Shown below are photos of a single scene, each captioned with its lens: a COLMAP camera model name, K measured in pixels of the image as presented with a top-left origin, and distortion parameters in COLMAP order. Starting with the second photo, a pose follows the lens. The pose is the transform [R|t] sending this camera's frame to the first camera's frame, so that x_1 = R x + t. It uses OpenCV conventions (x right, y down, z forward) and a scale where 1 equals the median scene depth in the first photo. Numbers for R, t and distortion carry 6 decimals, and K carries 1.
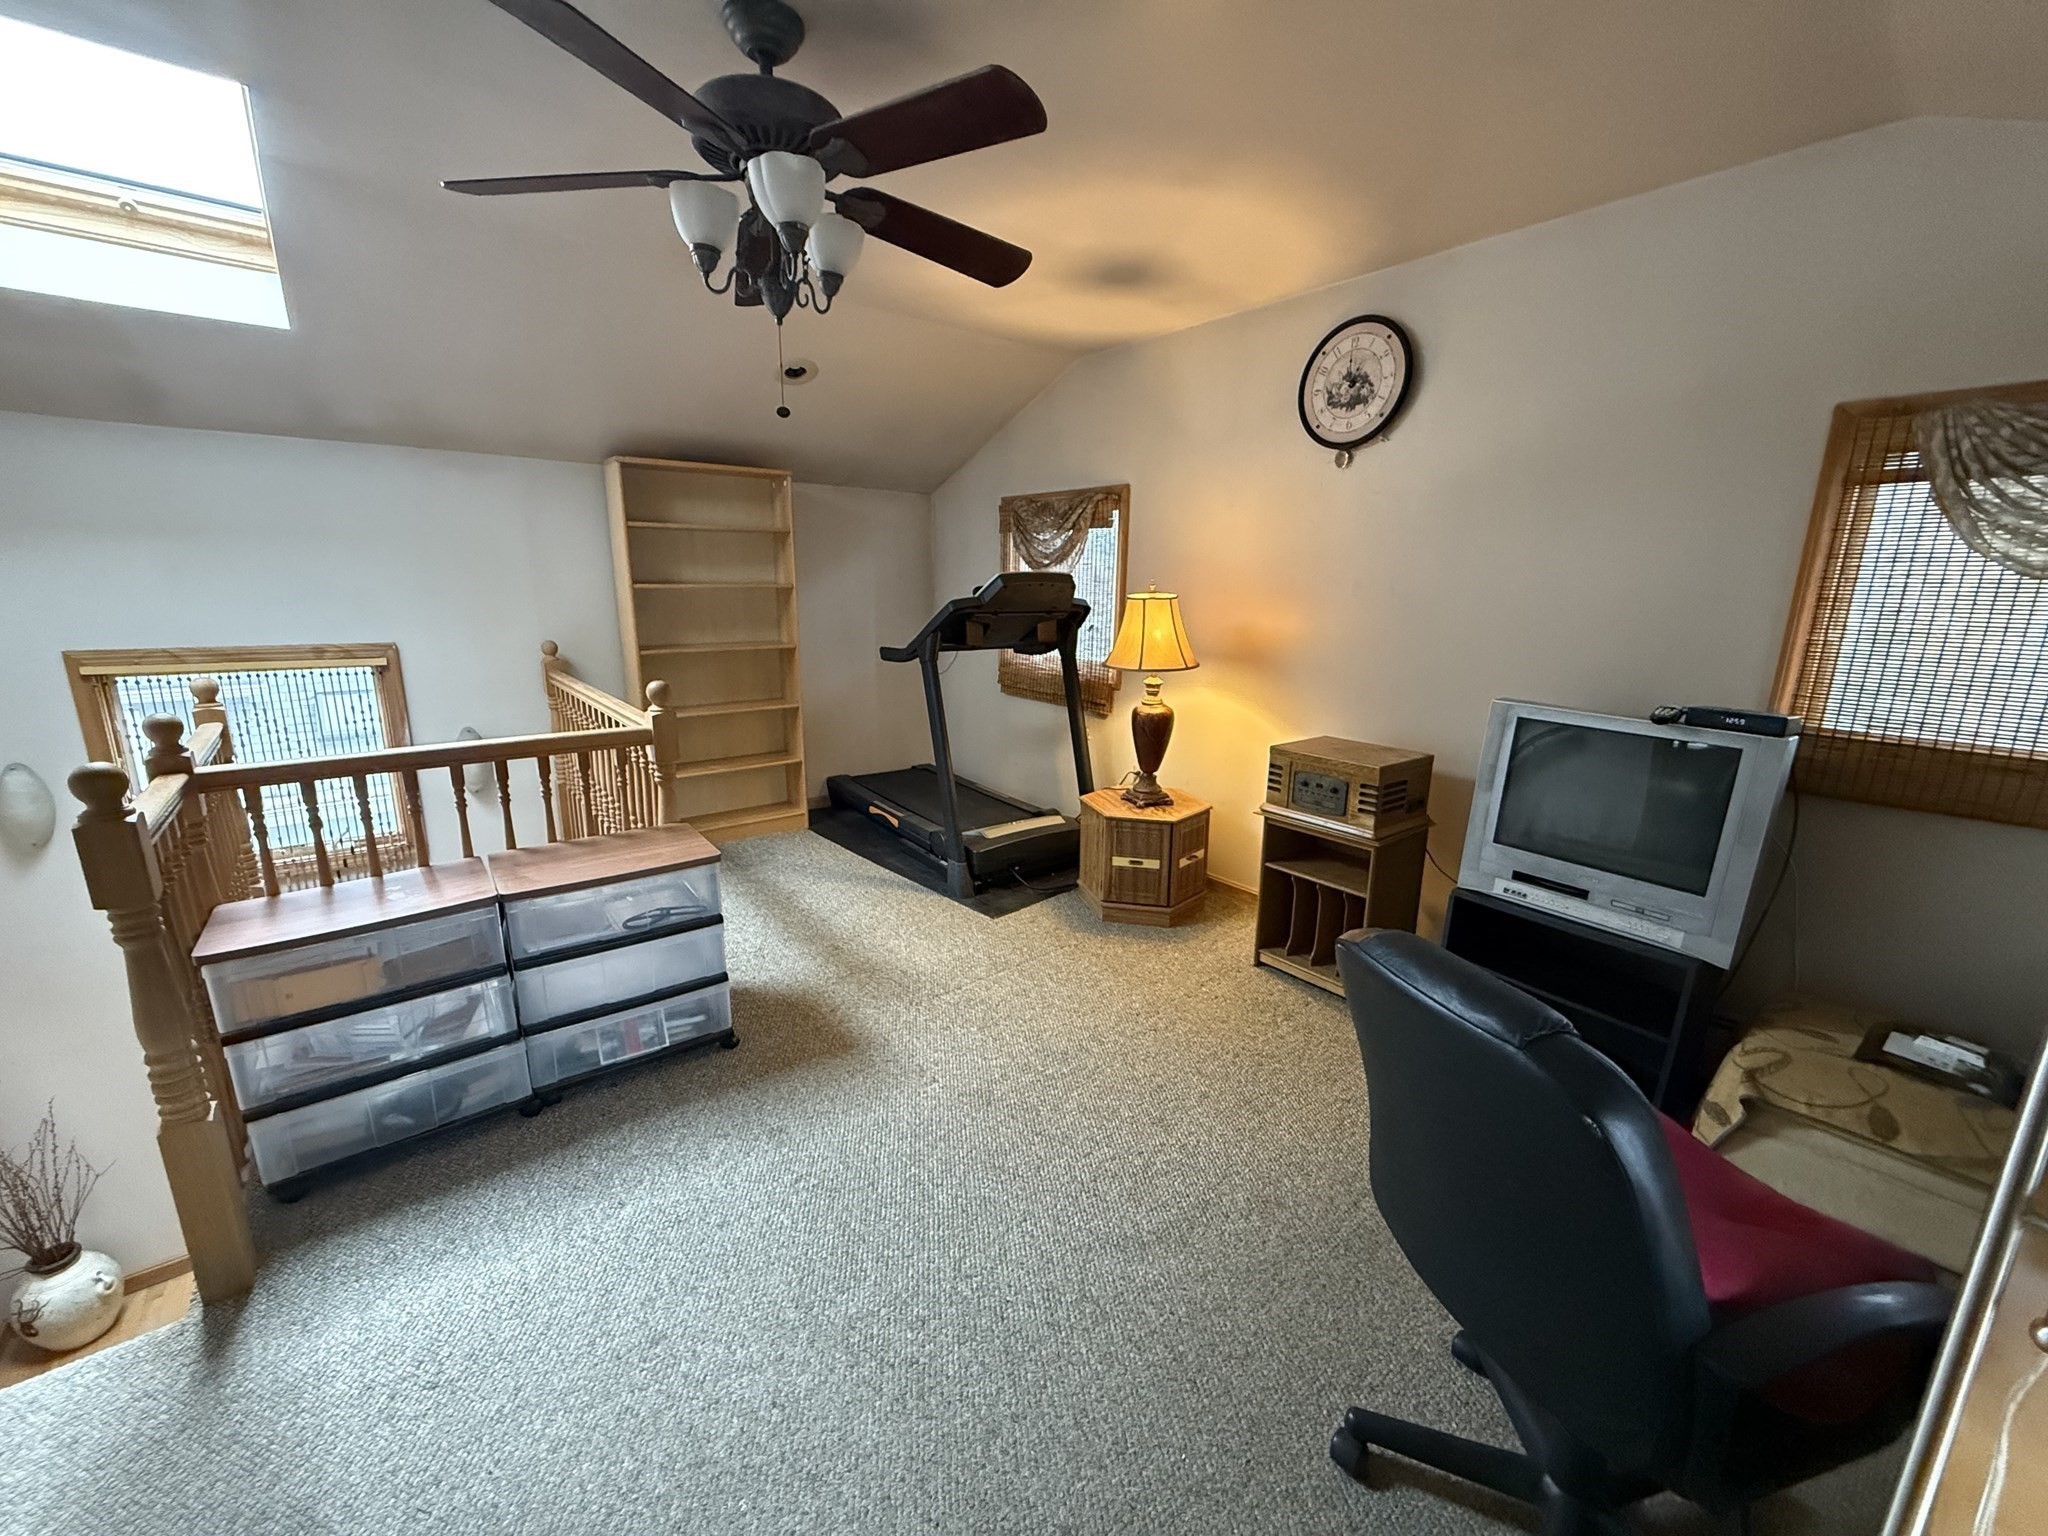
lens RADIAL K [[818.8, 0, 1024.0], [0, 818.8, 768.0], [0, 0, 1]] dist [-0.001318, 0.000021]
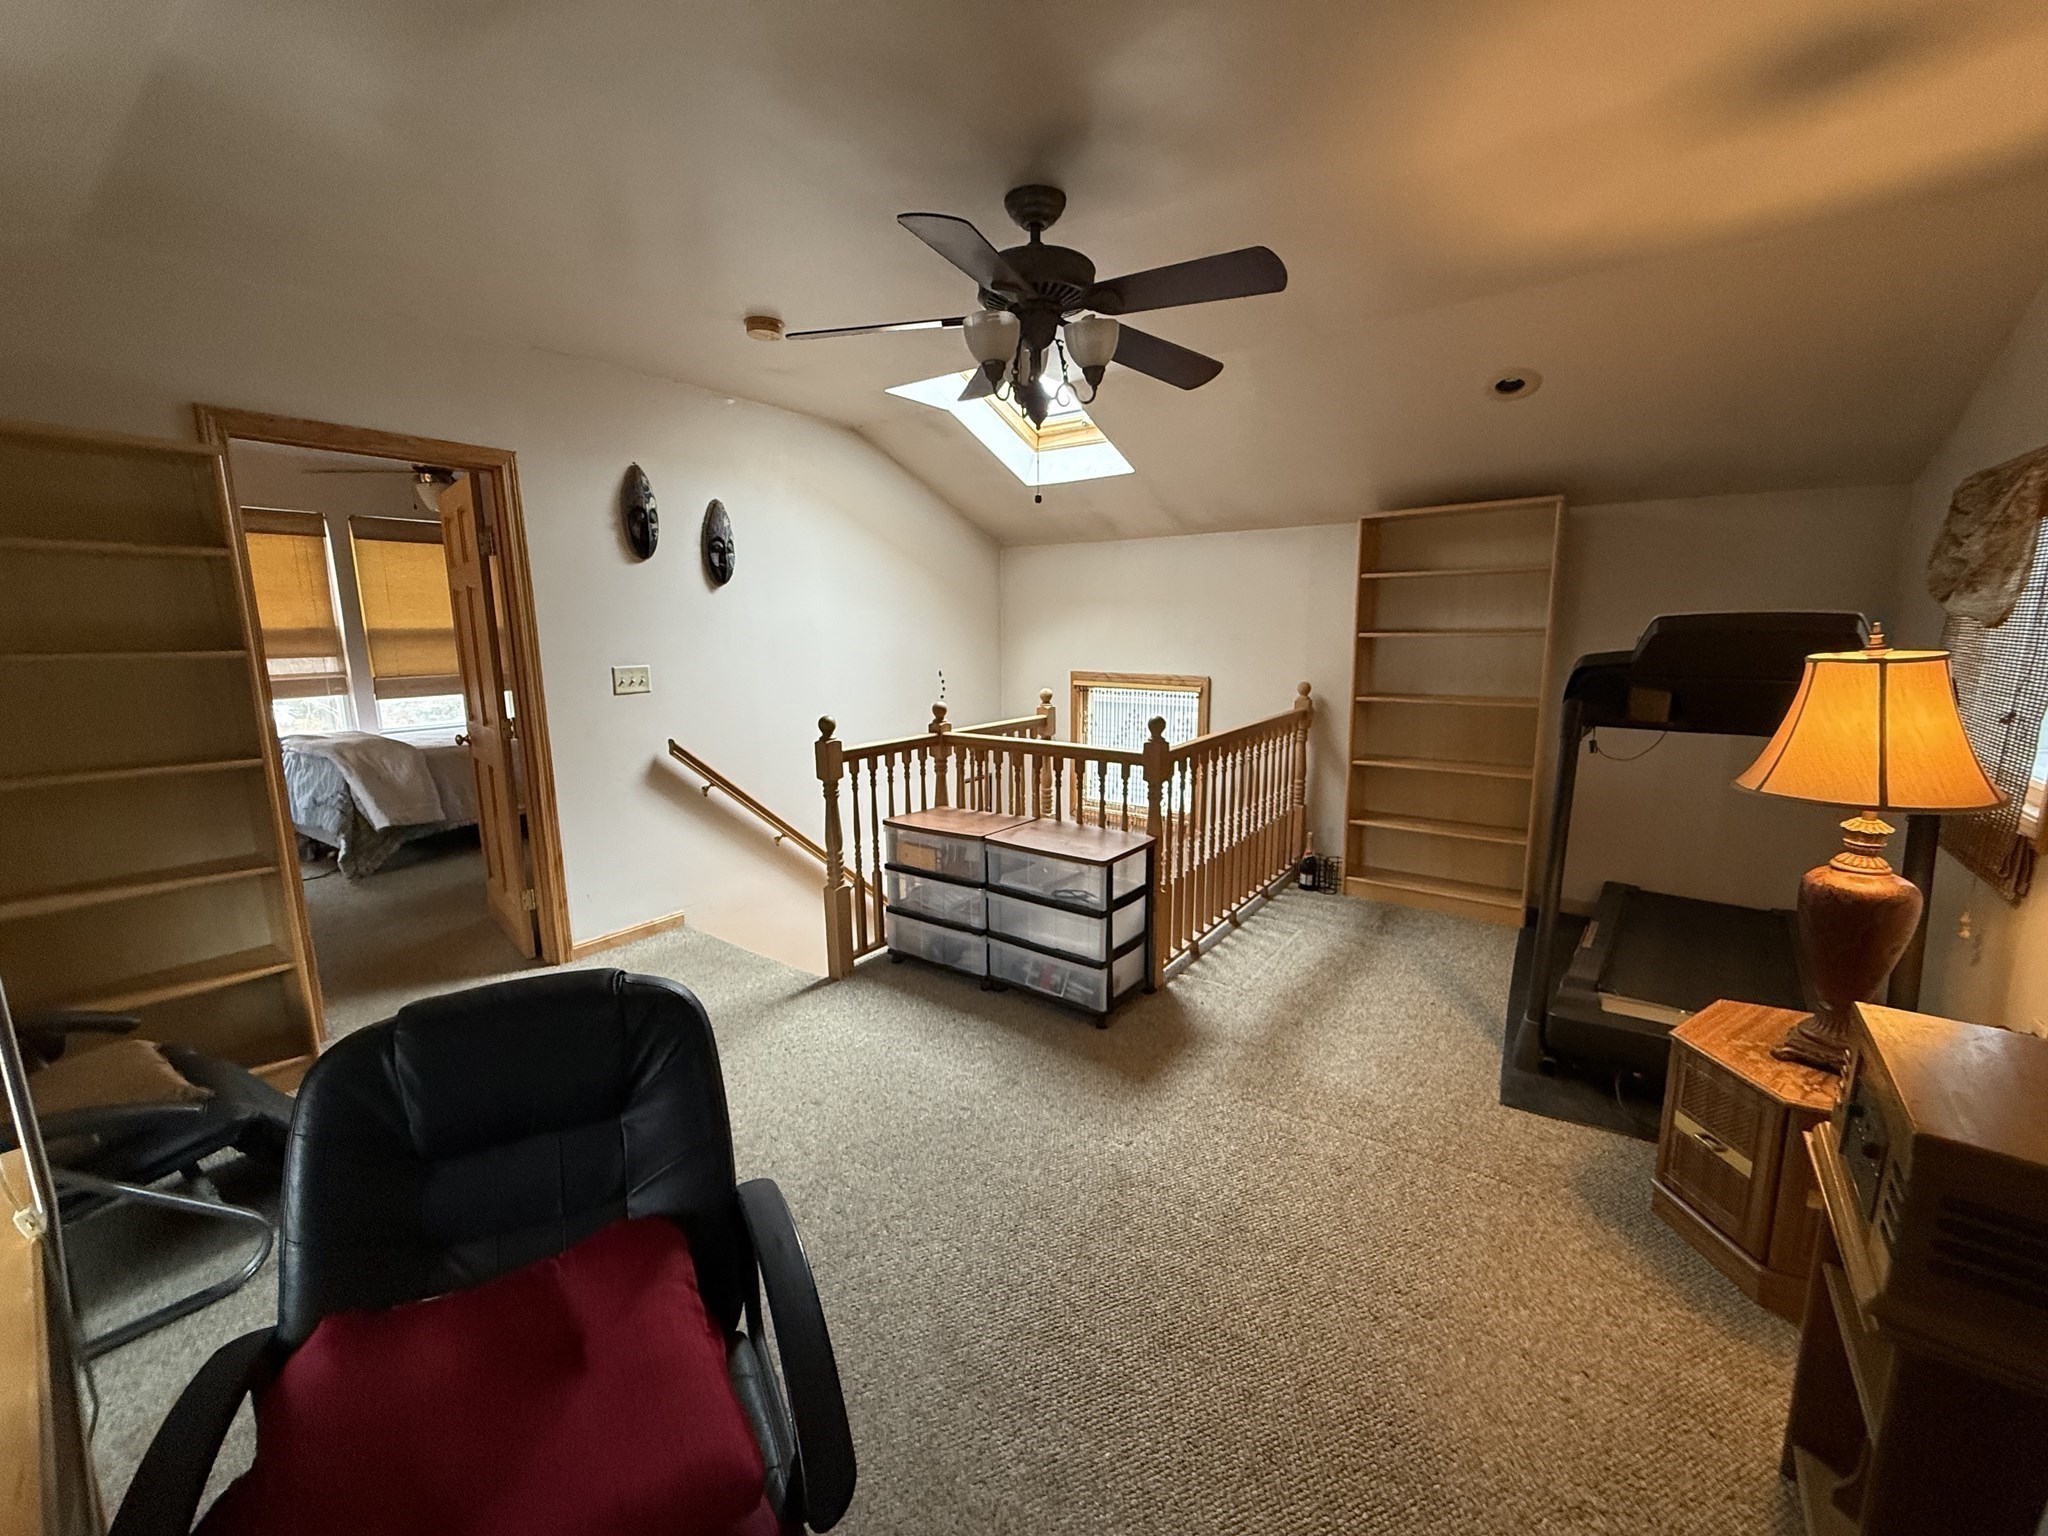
lens RADIAL K [[818.8, 0, 1024.0], [0, 818.8, 768.0], [0, 0, 1]] dist [-0.001318, 0.000021]
pose [[0.249873, 0.155604, -0.955694, 0.579763], [-0.202904, 0.973504, 0.105453, -0.104710], [0.946781, 0.167564, 0.274825, 0.438518]]
